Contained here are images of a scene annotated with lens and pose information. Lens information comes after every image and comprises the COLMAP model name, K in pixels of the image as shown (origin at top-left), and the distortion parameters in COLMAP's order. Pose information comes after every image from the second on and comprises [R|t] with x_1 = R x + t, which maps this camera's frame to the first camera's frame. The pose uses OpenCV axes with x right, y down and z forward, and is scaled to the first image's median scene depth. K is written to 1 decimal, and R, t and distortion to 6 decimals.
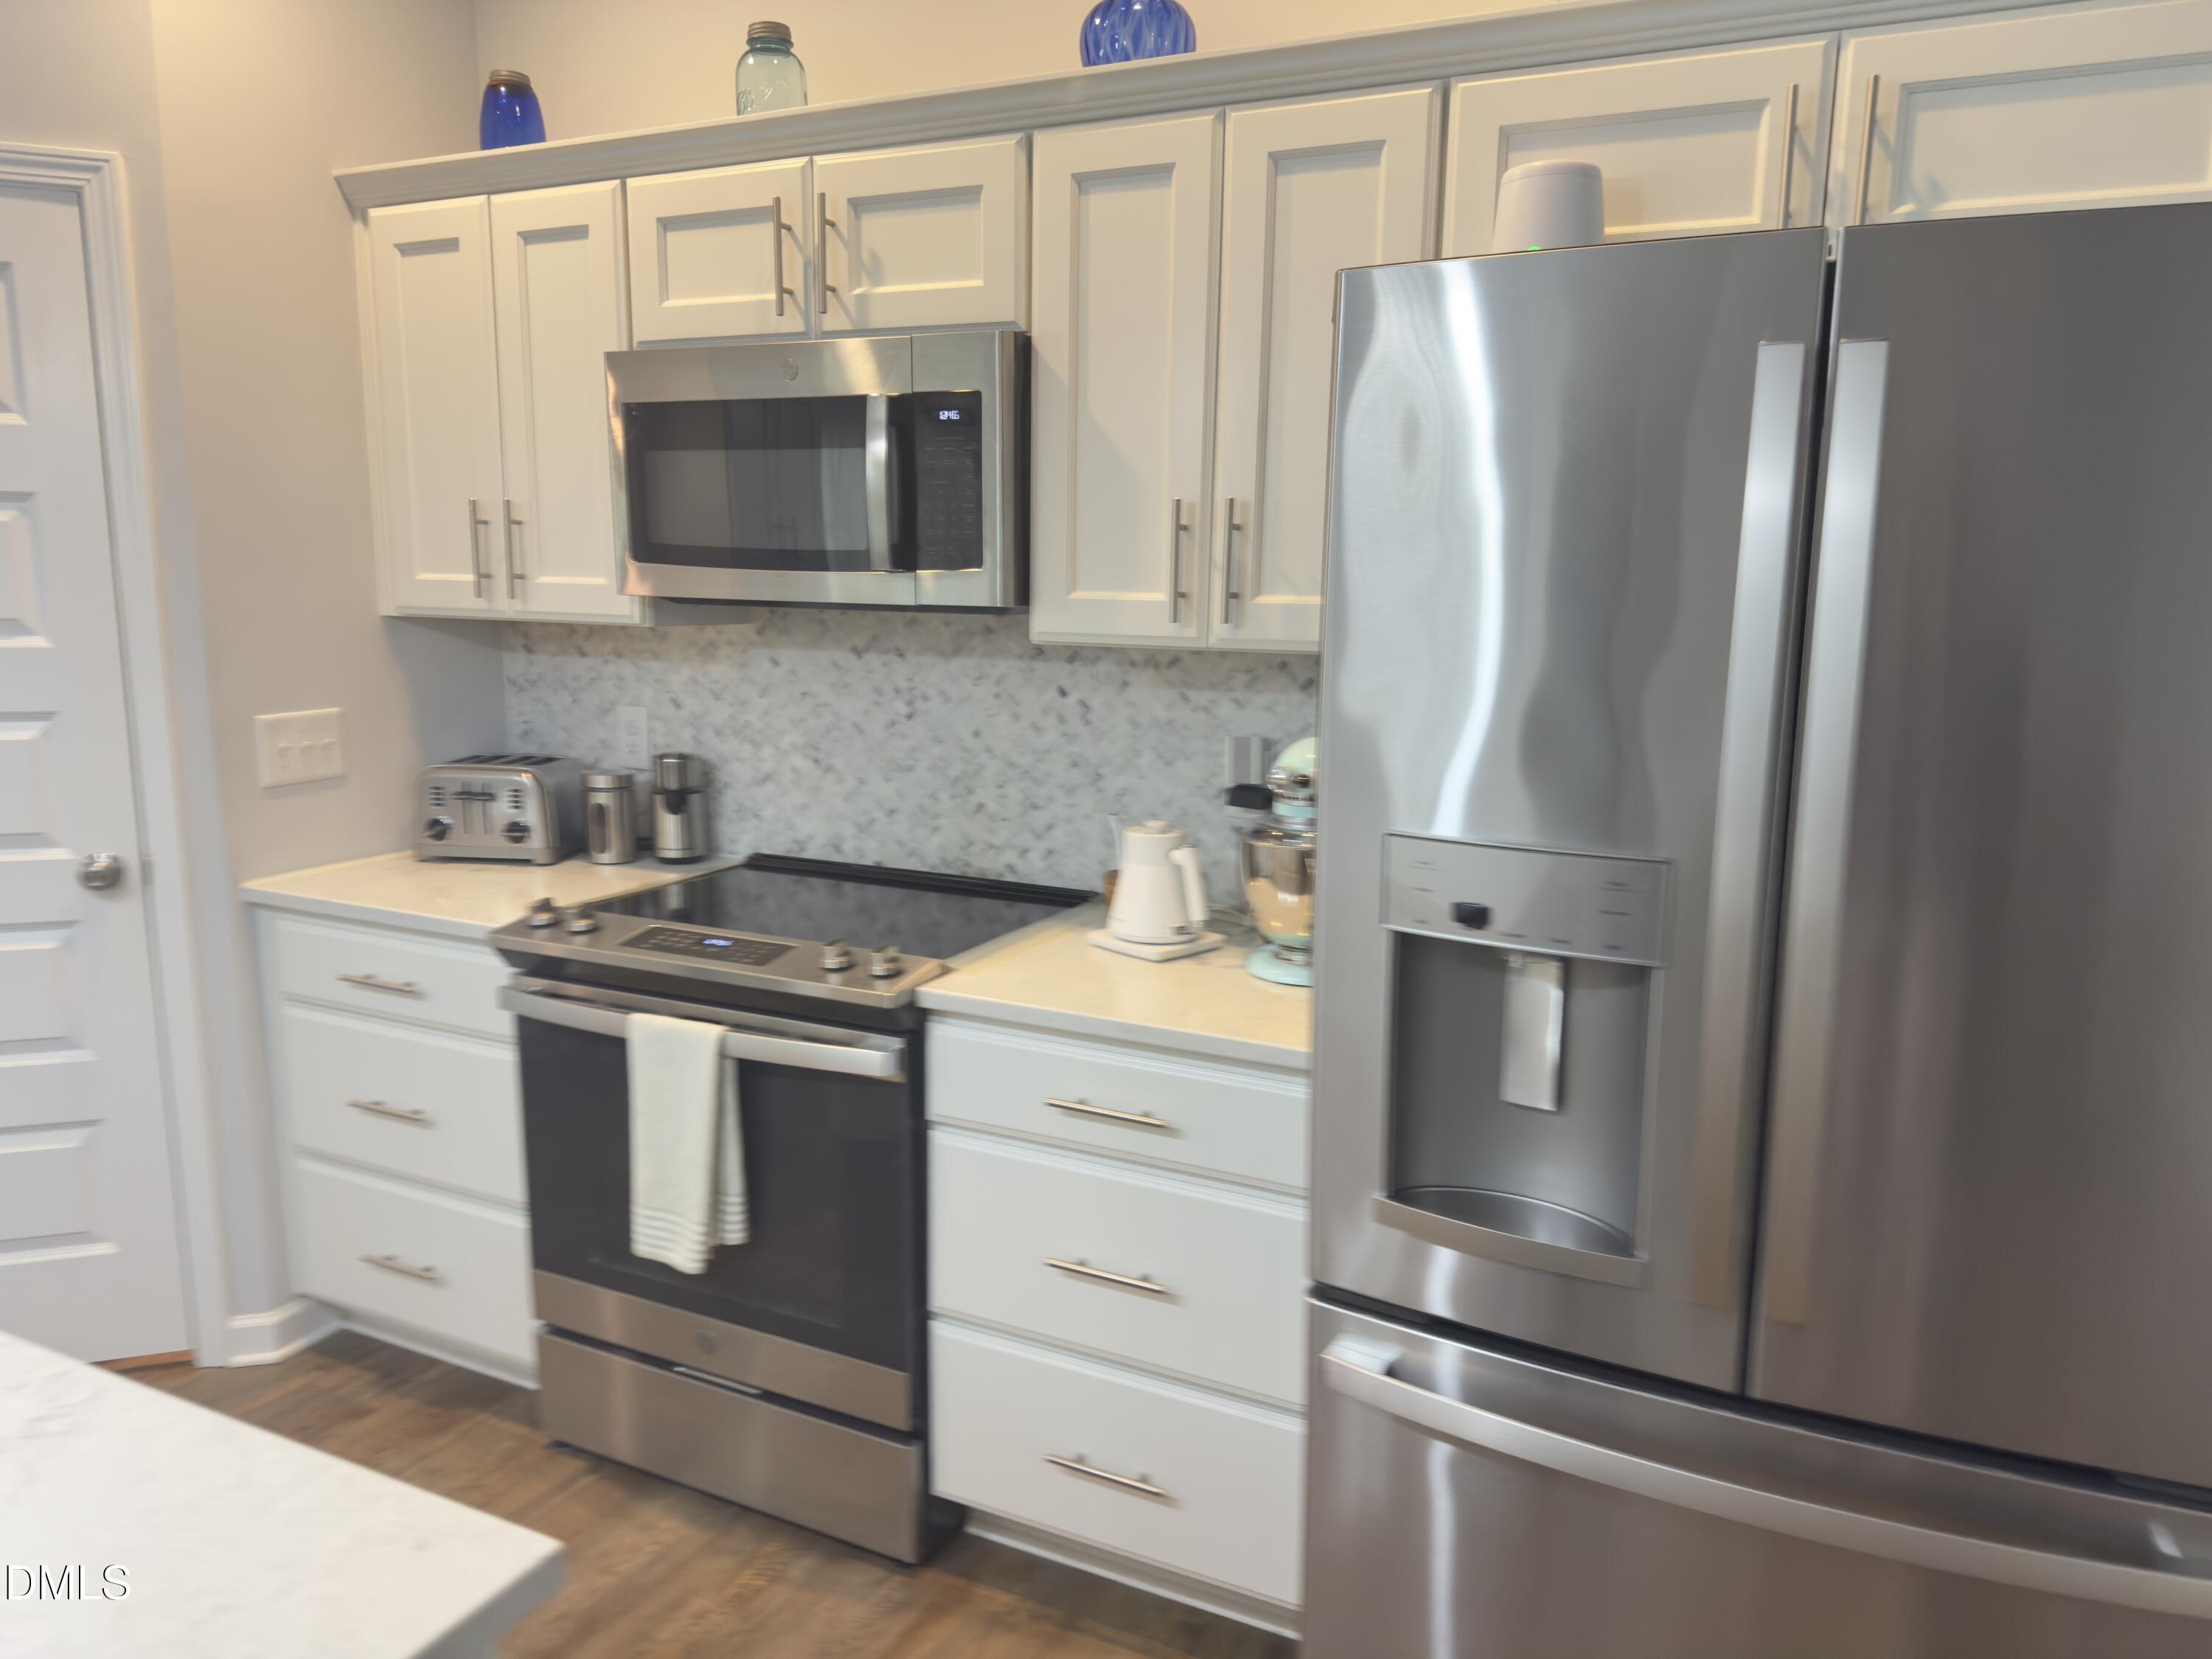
lens RADIAL K [[1560.2, 0, 1074.7], [0, 1560.2, 857.1], [0, 0, 1]] dist [0.082794, -0.105483]
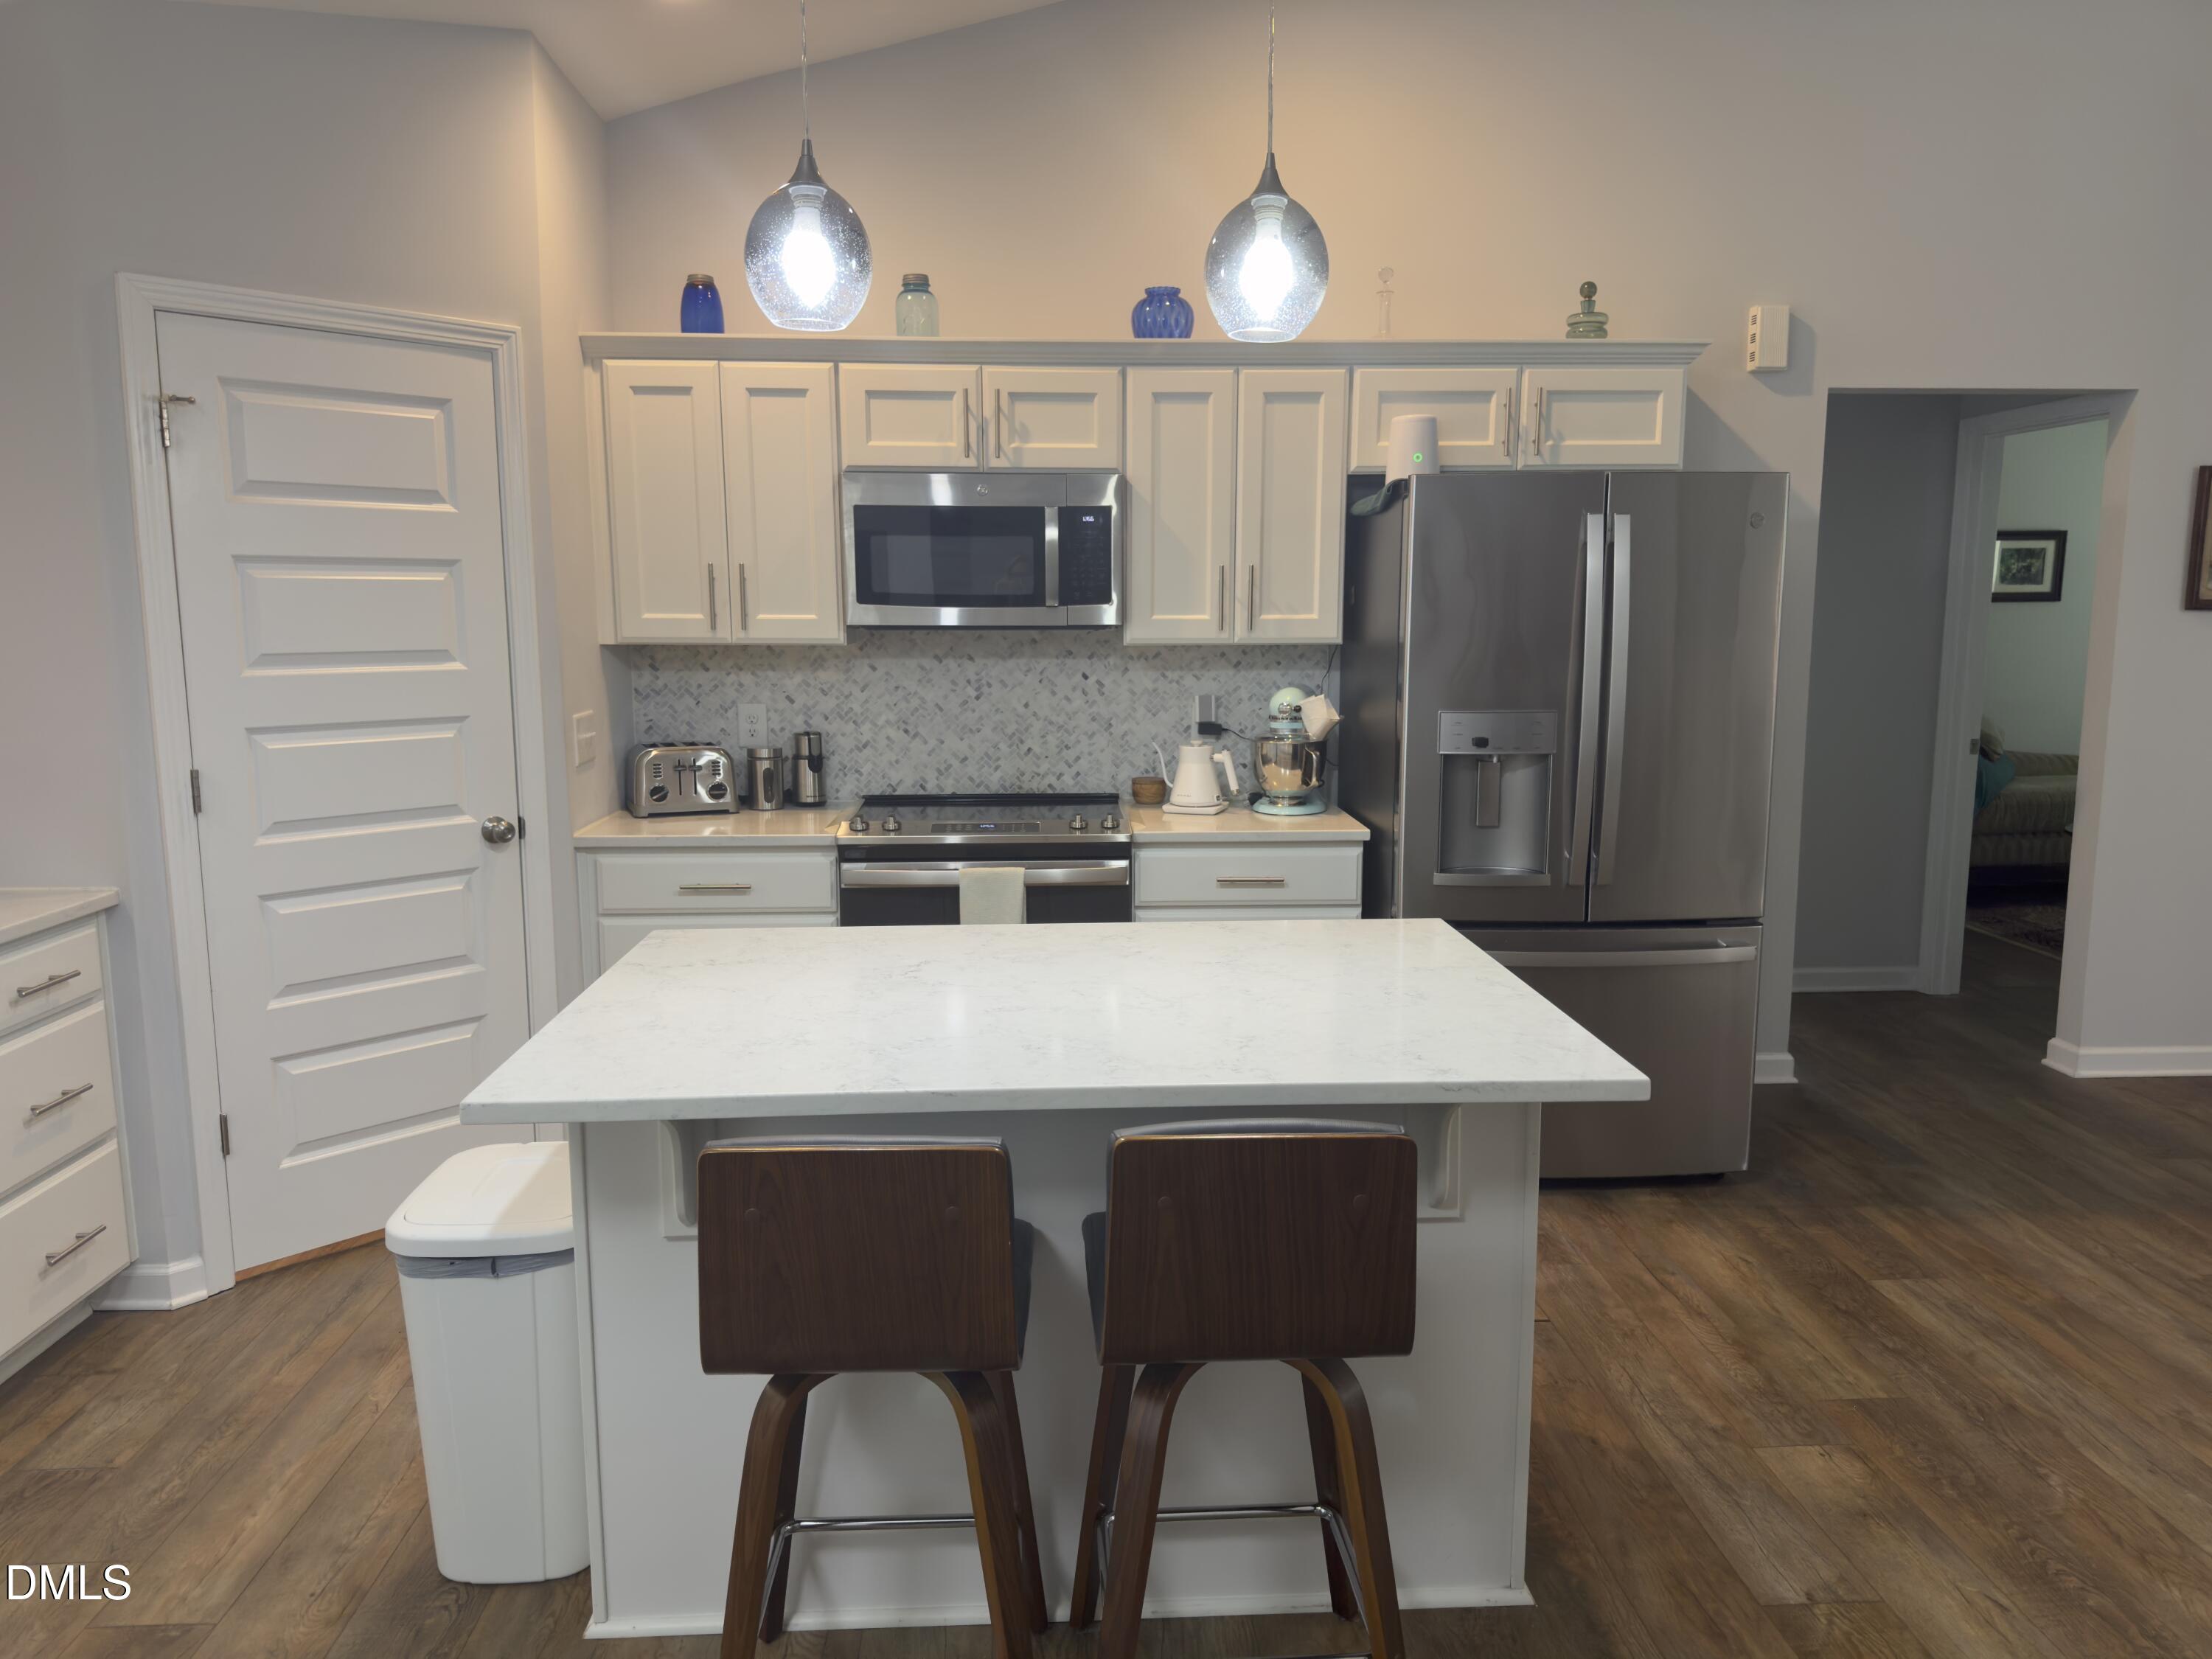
lens RADIAL K [[1560.2, 0, 1102.0], [0, 1560.2, 845.5], [0, 0, 1]] dist [0.082794, -0.105483]
pose [[0.870802, -0.090143, 0.483299, -0.814368], [0.103900, 0.994586, -0.001700, 0.079241], [-0.480530, 0.051695, 0.875453, -0.463276]]
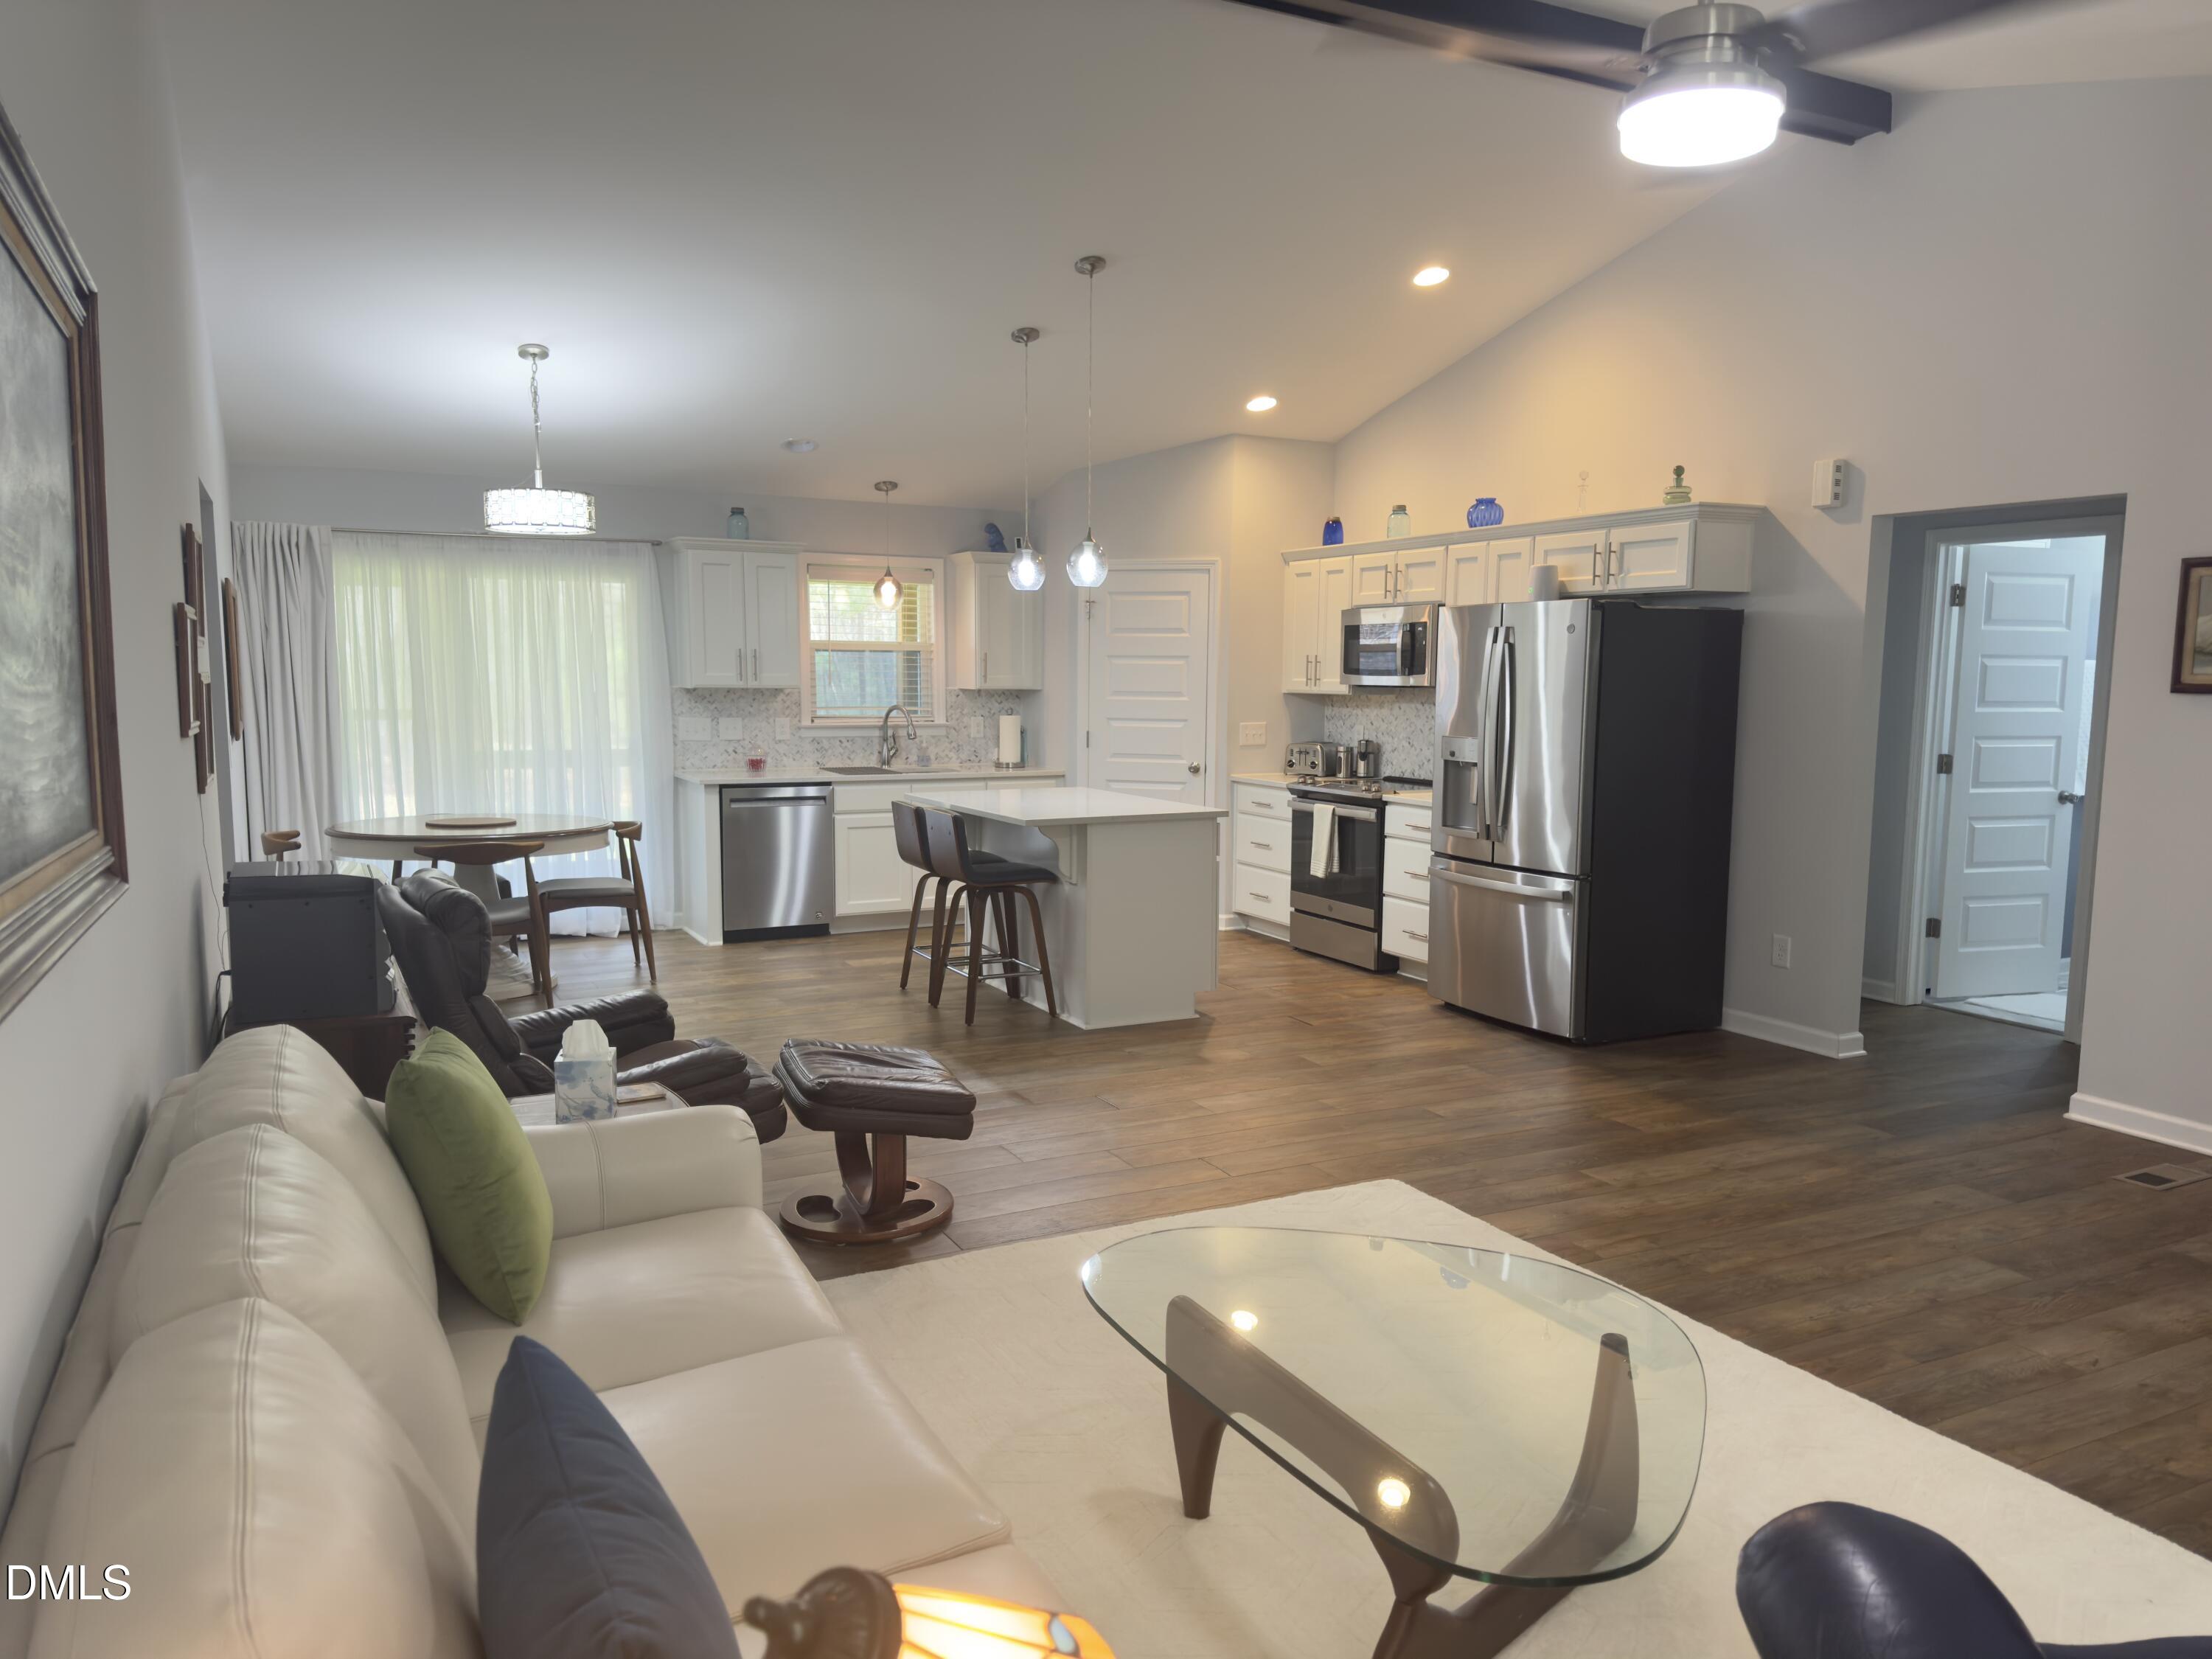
lens RADIAL K [[1560.2, 0, 1104.7], [0, 1560.2, 860.6], [0, 0, 1]] dist [0.082794, -0.105483]
pose [[0.803198, 0.066871, -0.591947, 1.173396], [-0.108506, 0.993480, -0.034997, 0.334302], [0.585747, 0.092339, 0.805216, -1.711114]]
